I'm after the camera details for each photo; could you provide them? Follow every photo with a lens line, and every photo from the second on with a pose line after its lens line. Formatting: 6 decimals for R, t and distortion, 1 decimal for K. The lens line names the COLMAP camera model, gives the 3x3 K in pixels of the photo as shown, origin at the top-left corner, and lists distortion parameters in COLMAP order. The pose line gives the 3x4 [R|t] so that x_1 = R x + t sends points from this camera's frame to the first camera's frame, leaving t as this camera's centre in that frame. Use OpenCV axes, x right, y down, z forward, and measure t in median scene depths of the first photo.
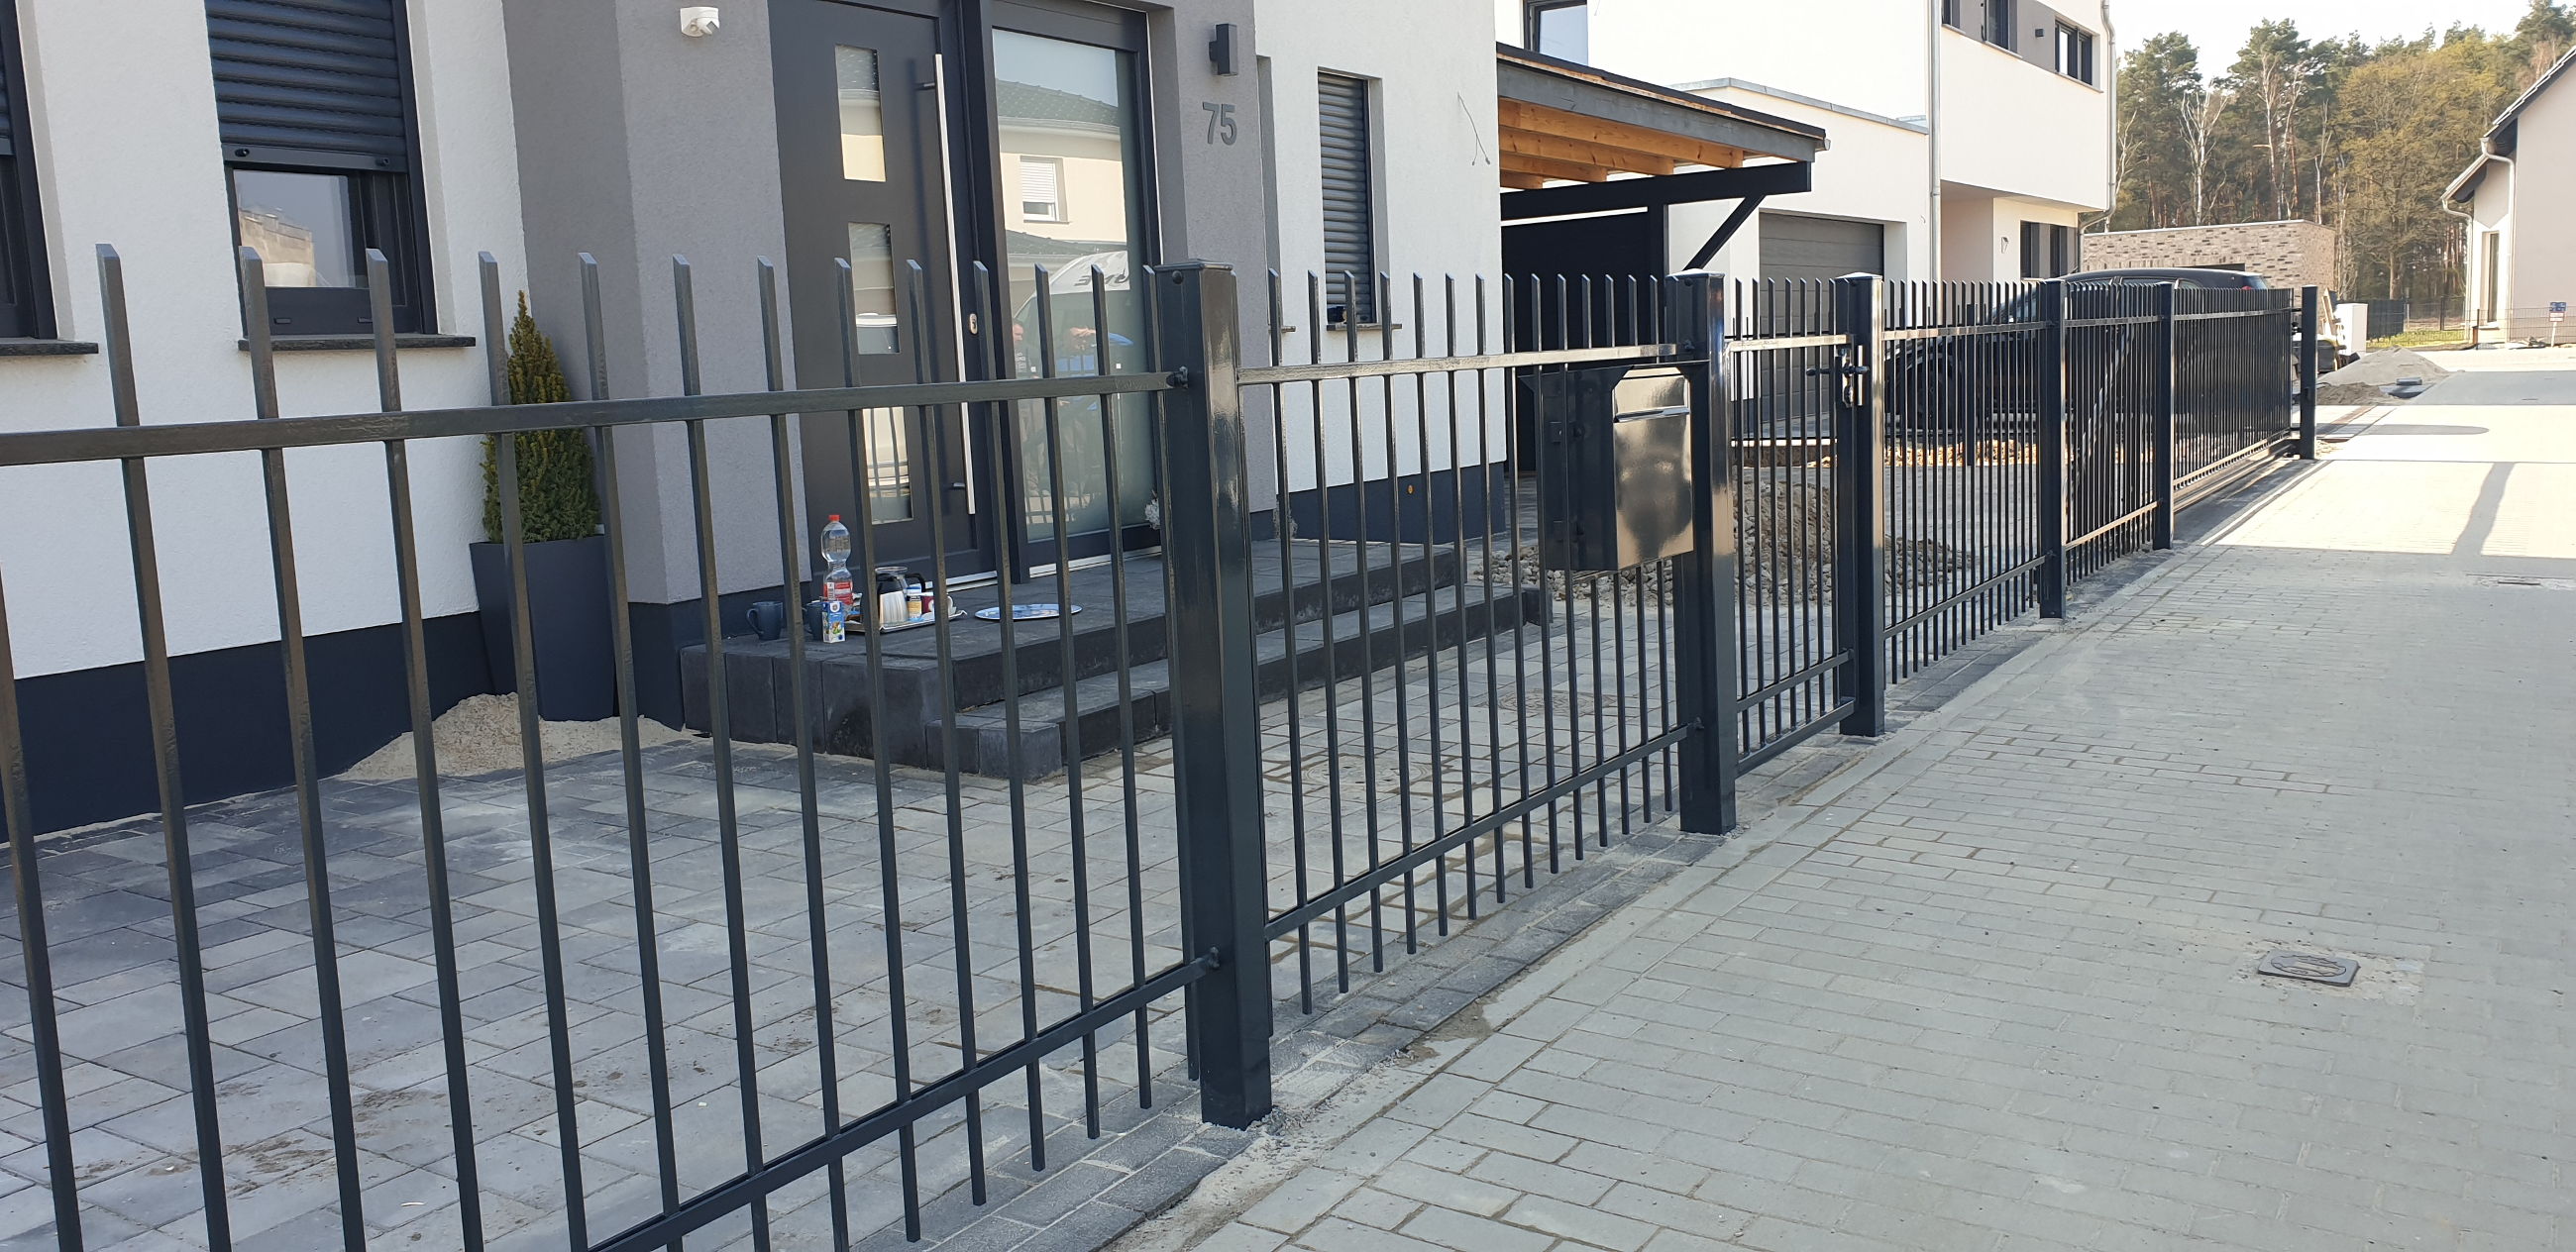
lens RADIAL K [[2038.0, 0, 1288.0], [0, 2038.0, 626.0], [0, 0, 1]] dist [0.120427, -0.237498]
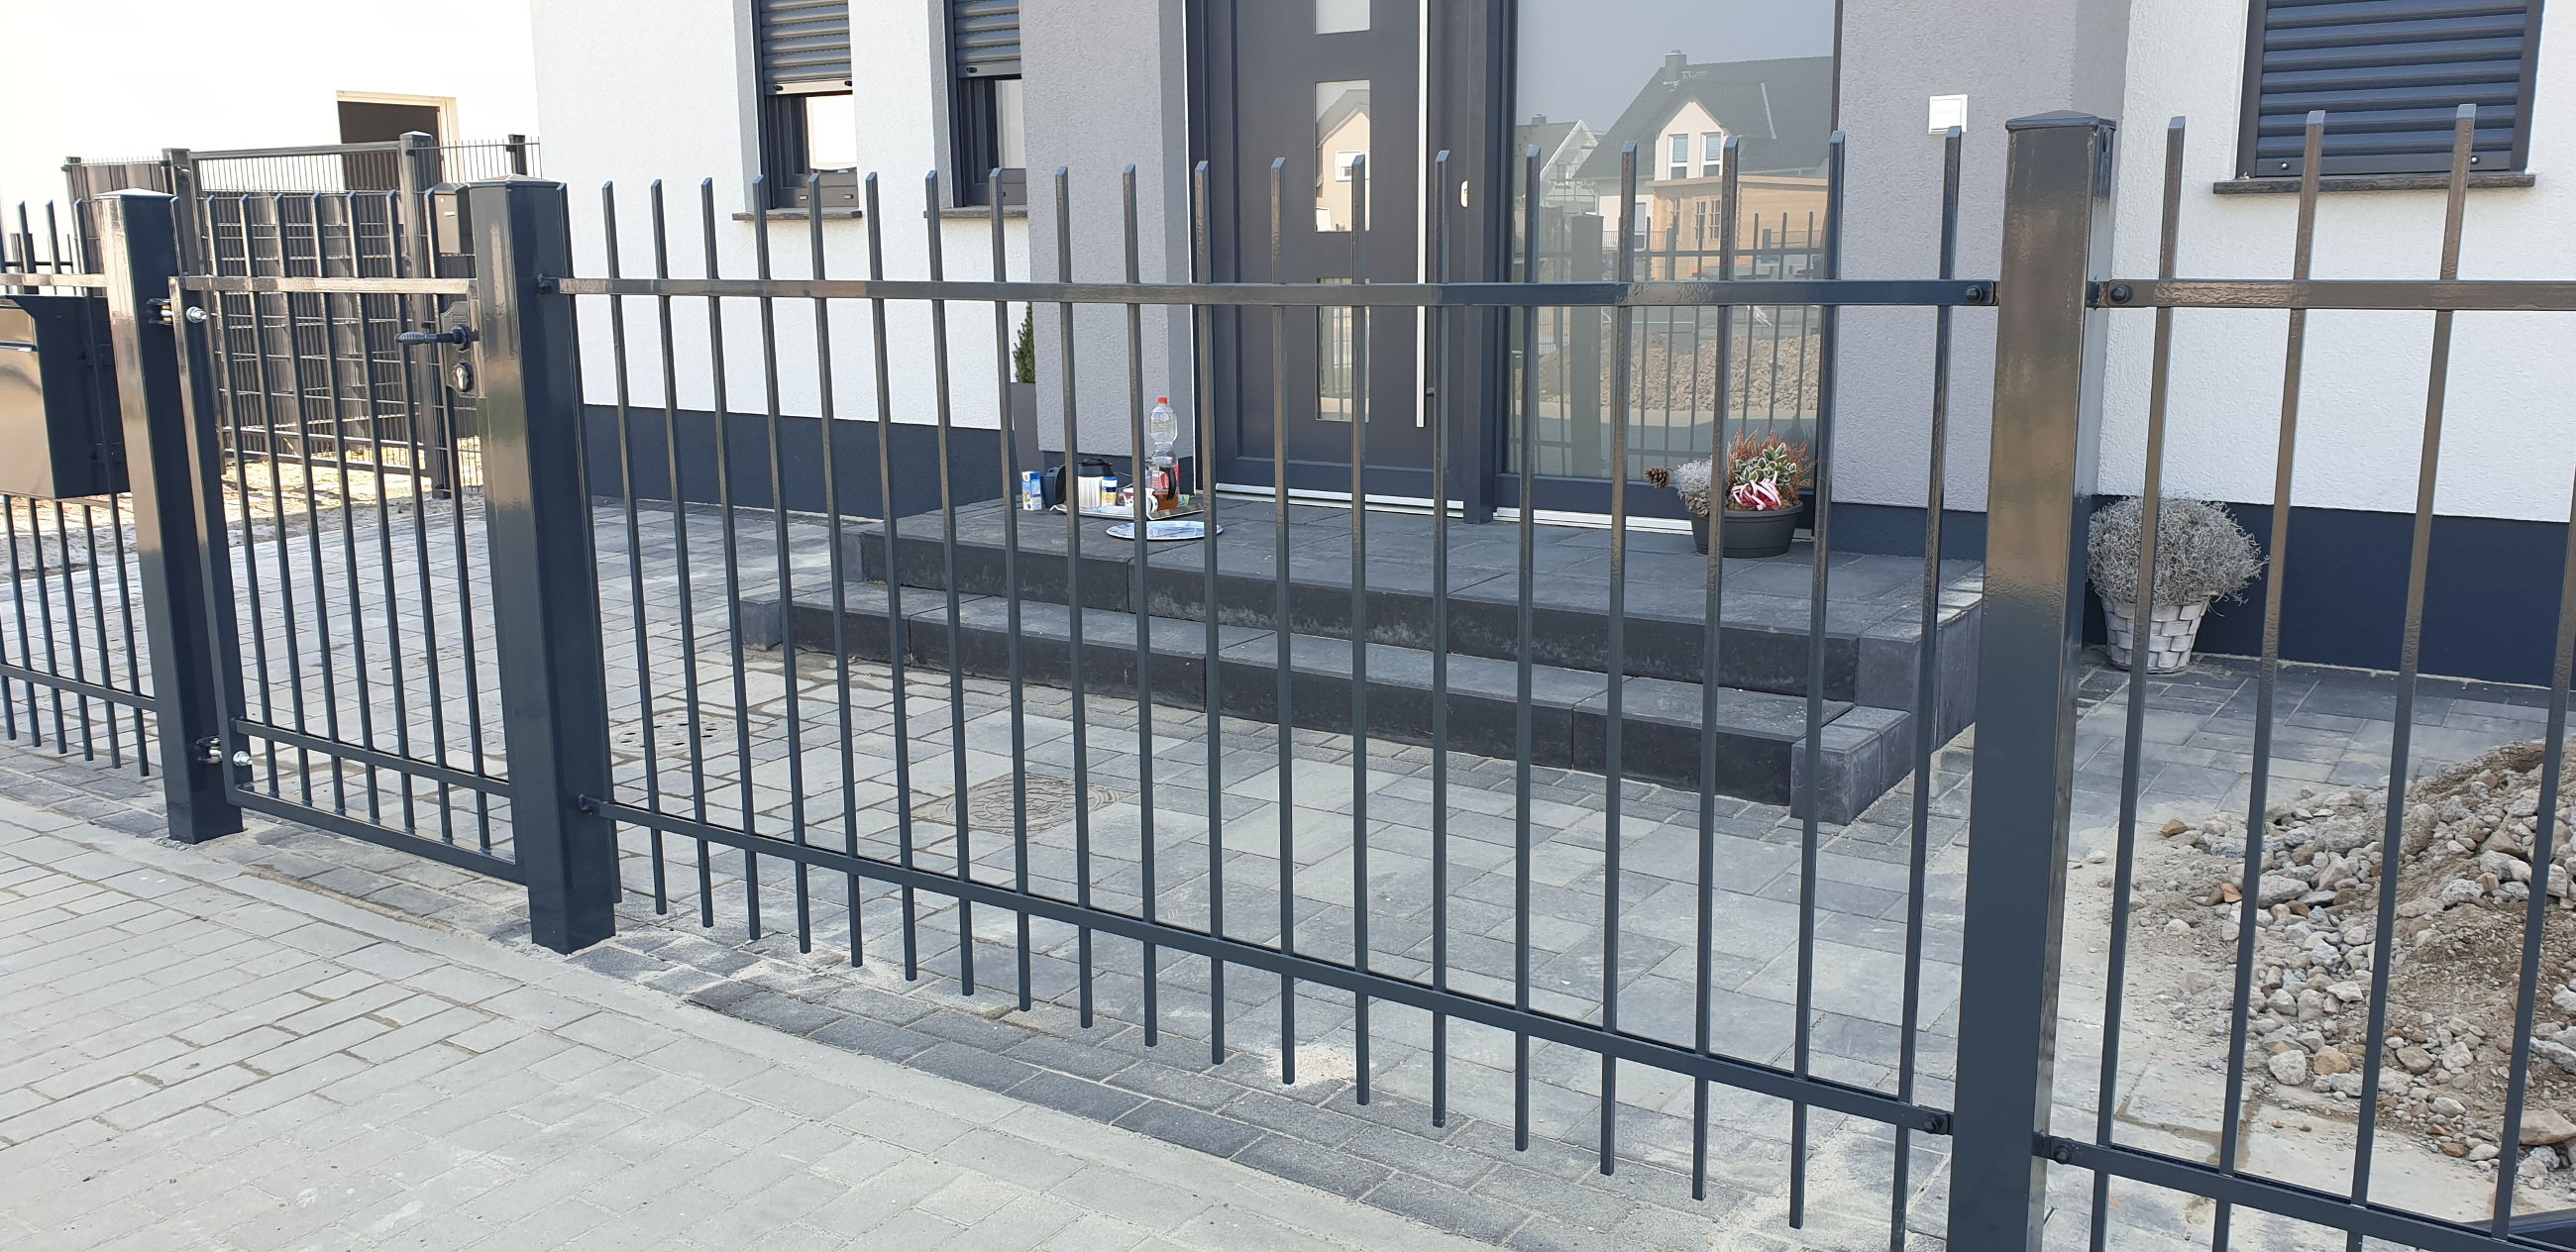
lens RADIAL K [[1973.0, 0, 1291.0], [0, 1973.0, 595.4], [0, 0, 1]] dist [0.005674, 0.003360]
pose [[-0.023386, 0.220802, -0.975038, 0.571542], [-0.120584, 0.967562, 0.222001, -0.141004], [0.992428, 0.122766, 0.003998, 0.831756]]
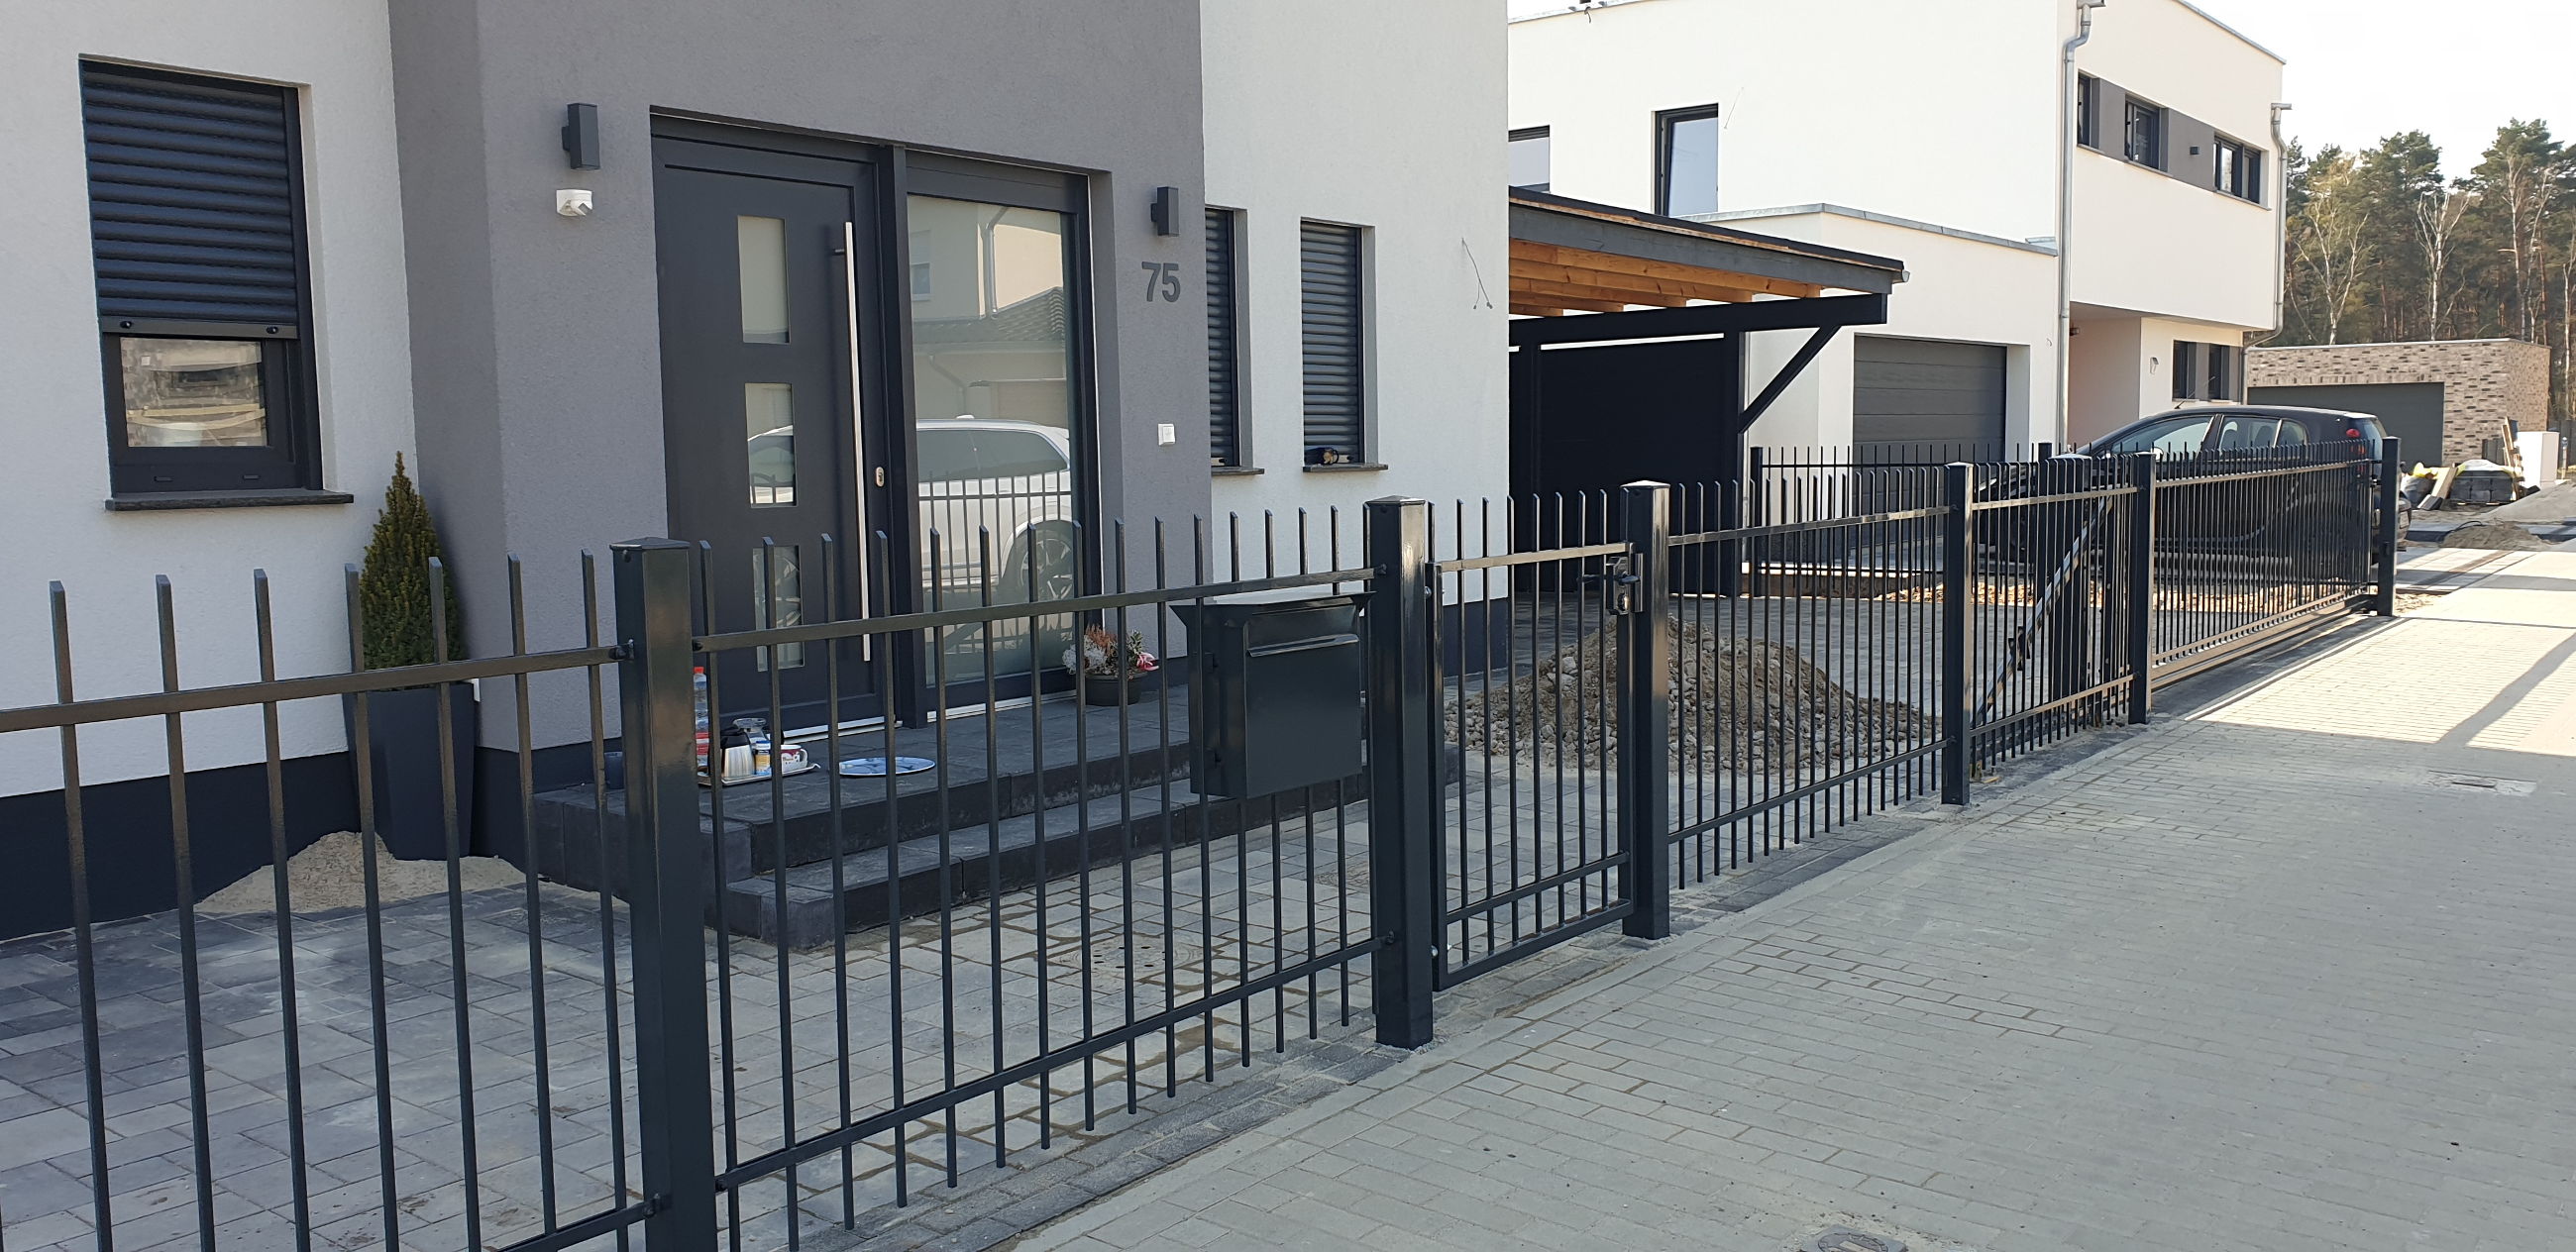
lens RADIAL K [[2038.0, 0, 1288.0], [0, 2038.0, 626.0], [0, 0, 1]] dist [0.120427, -0.237498]
pose [[0.995487, 0.036342, -0.087668, 0.126552], [-0.039763, 0.998501, -0.037603, -0.036171], [0.086170, 0.040920, 0.995440, -0.009550]]
